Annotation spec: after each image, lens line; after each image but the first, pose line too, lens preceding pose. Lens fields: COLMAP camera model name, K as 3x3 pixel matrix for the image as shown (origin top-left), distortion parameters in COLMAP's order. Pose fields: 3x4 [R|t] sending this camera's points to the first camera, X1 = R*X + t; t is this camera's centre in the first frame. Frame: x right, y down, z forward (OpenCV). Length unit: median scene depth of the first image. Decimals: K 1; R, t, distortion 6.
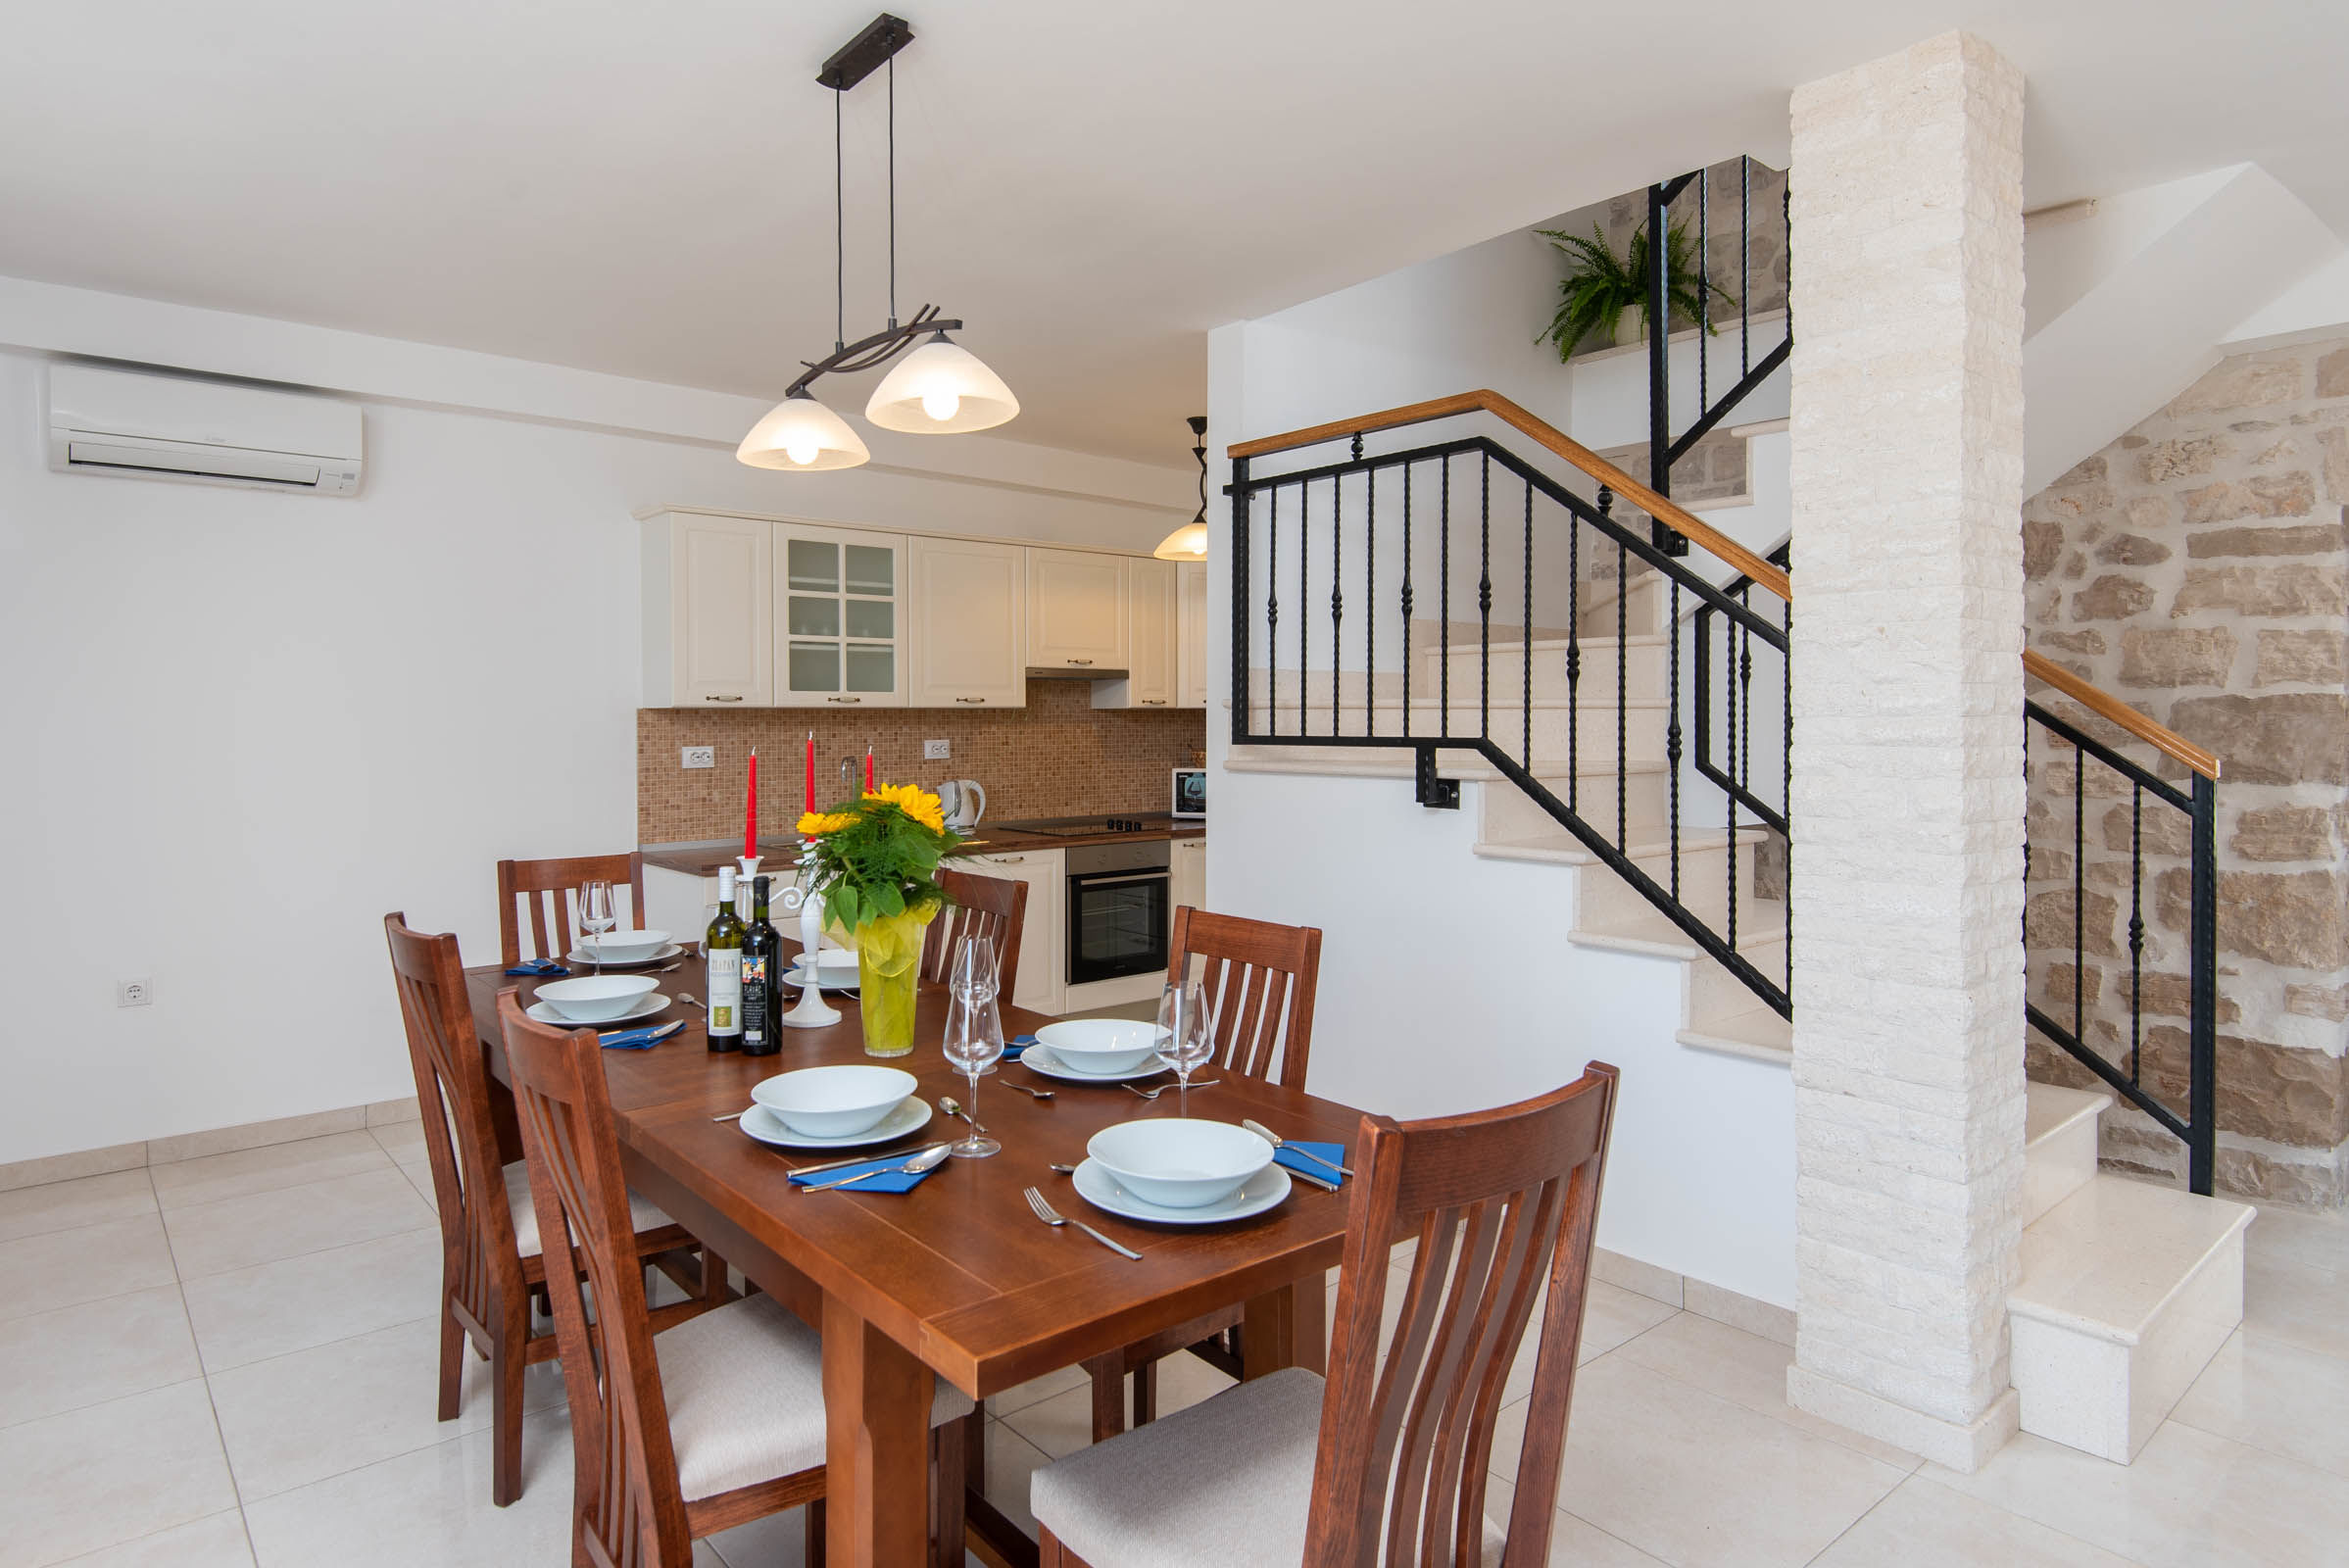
lens RADIAL K [[1329.1, 0, 1174.0], [0, 1329.1, 741.1], [0, 0, 1]] dist [-0.002614, -0.001605]
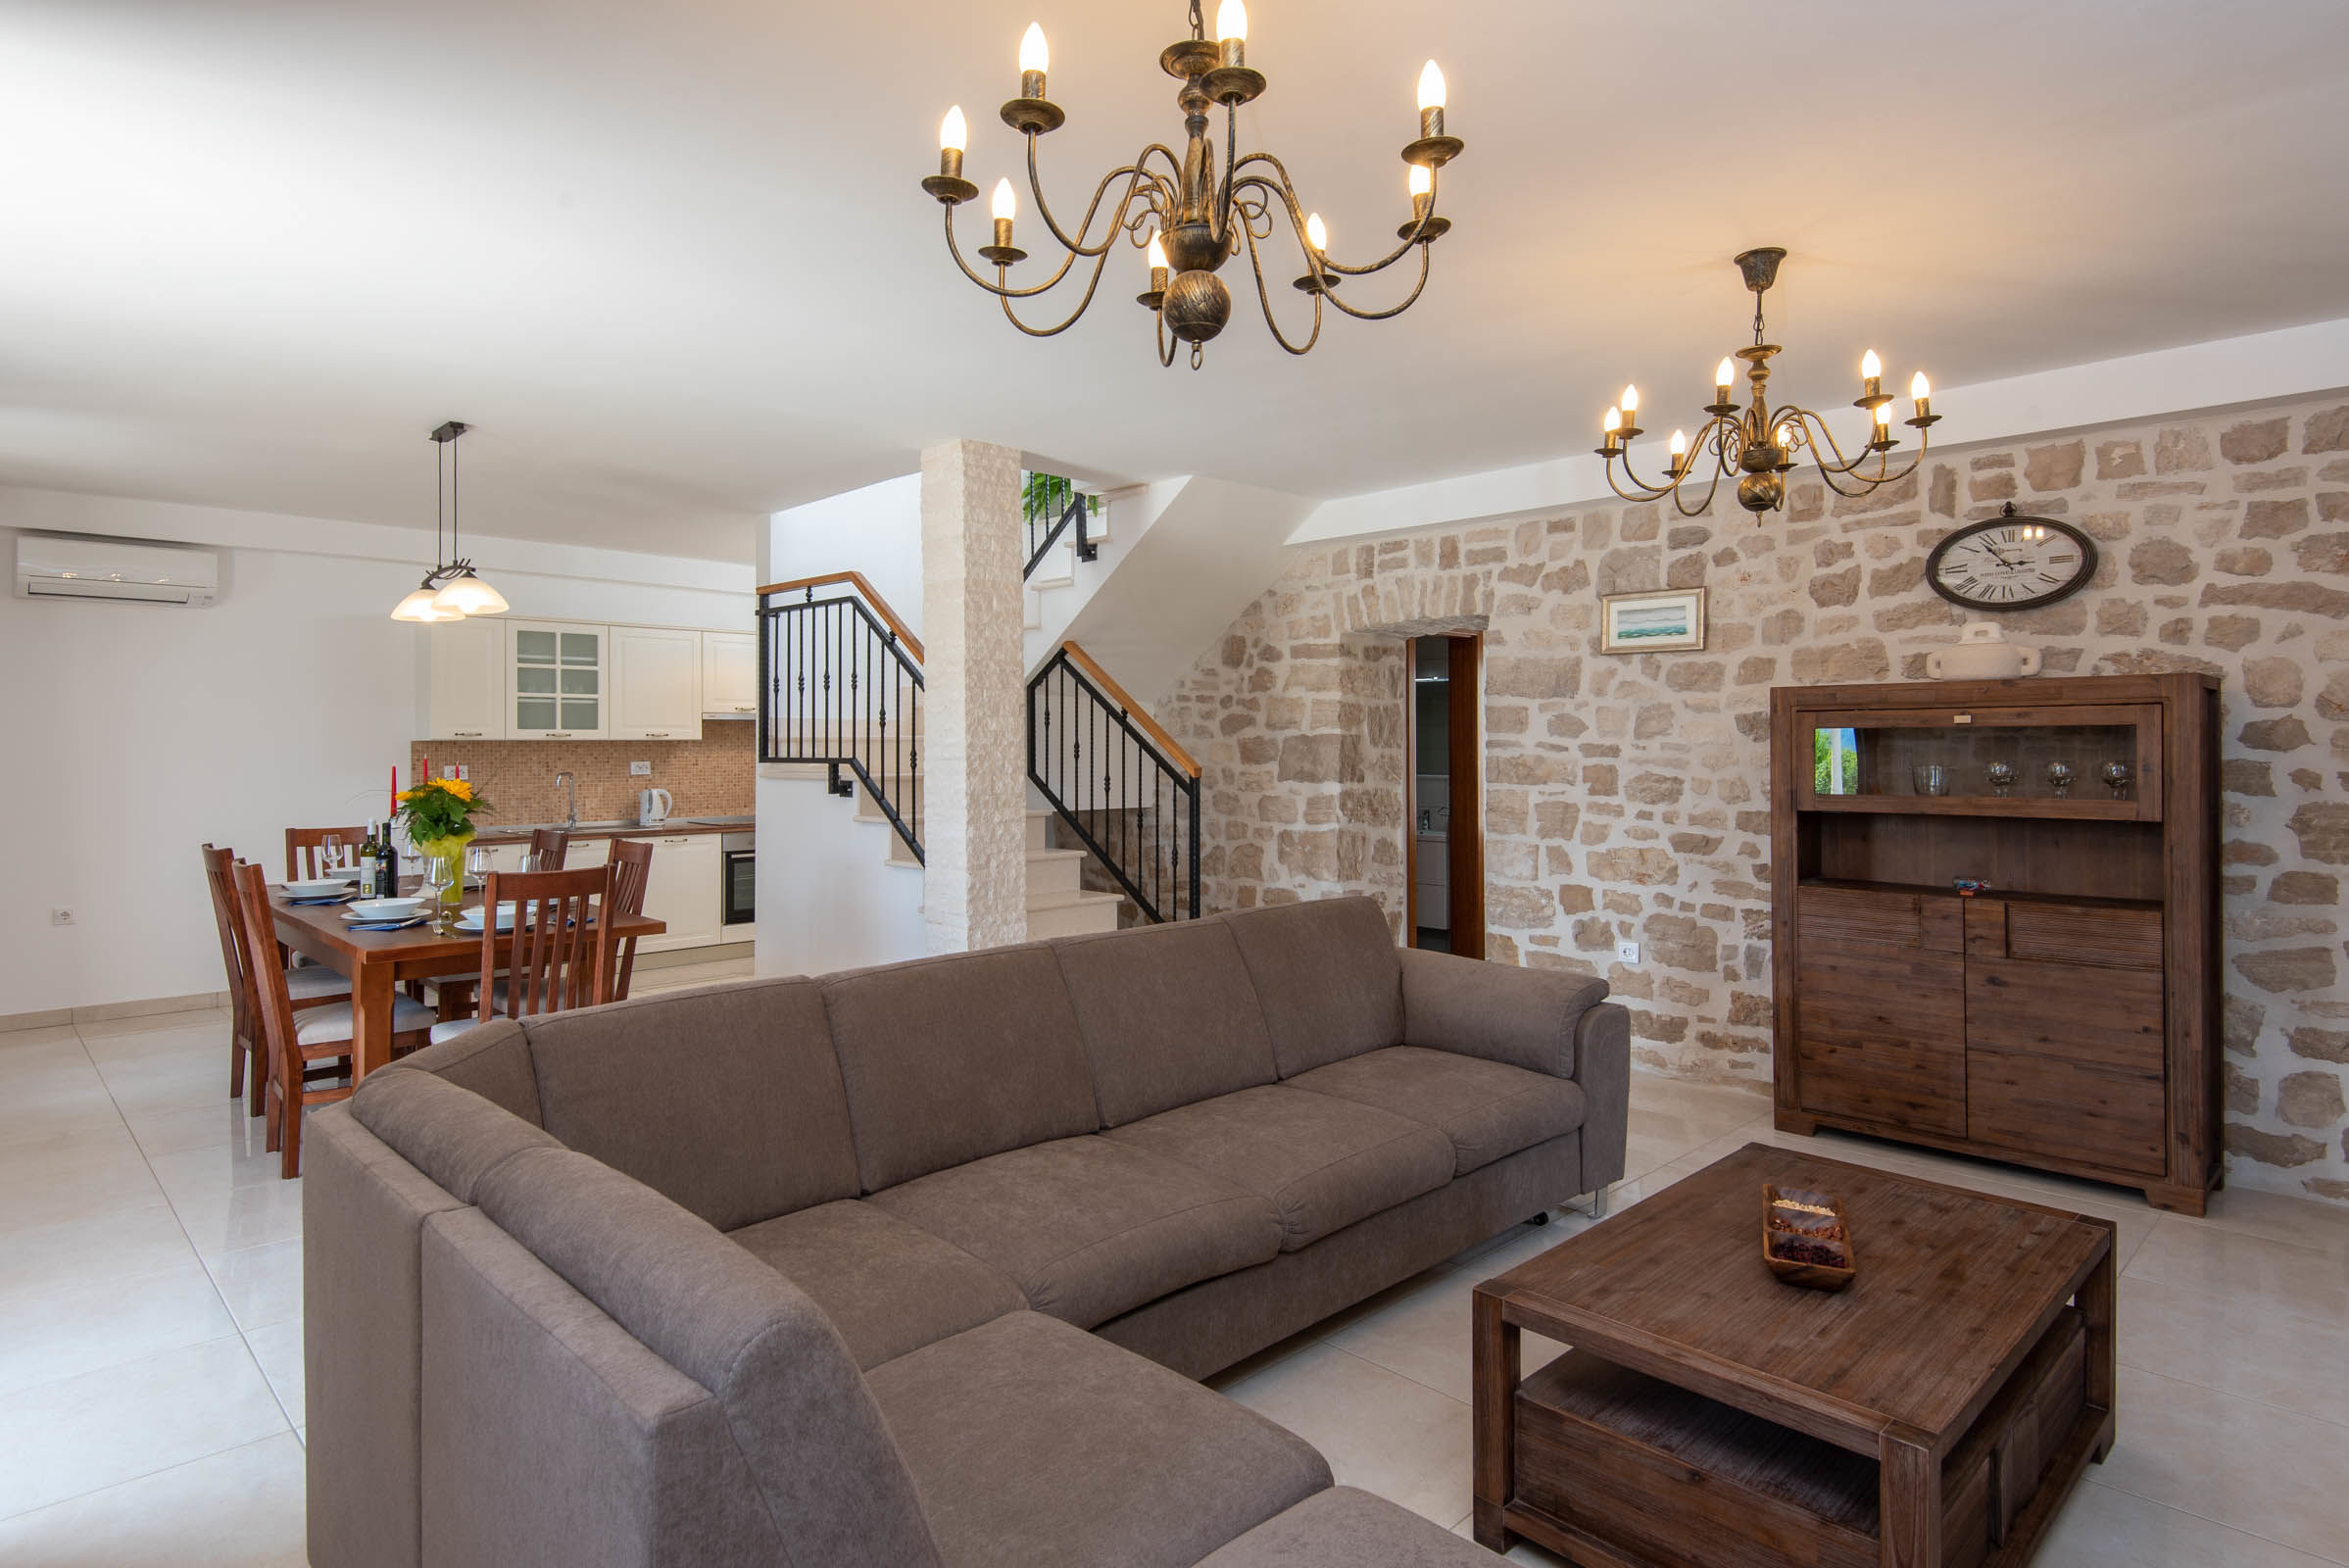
lens RADIAL K [[1189.1, 0, 1175.6], [0, 1189.1, 736.7], [0, 0, 1]] dist [0.001002, -0.020208]
pose [[0.994353, 0.000535, 0.106124, 0.434576], [0.002180, 0.999673, -0.025466, 0.009838], [-0.106103, 0.025554, 0.994027, -0.598107]]
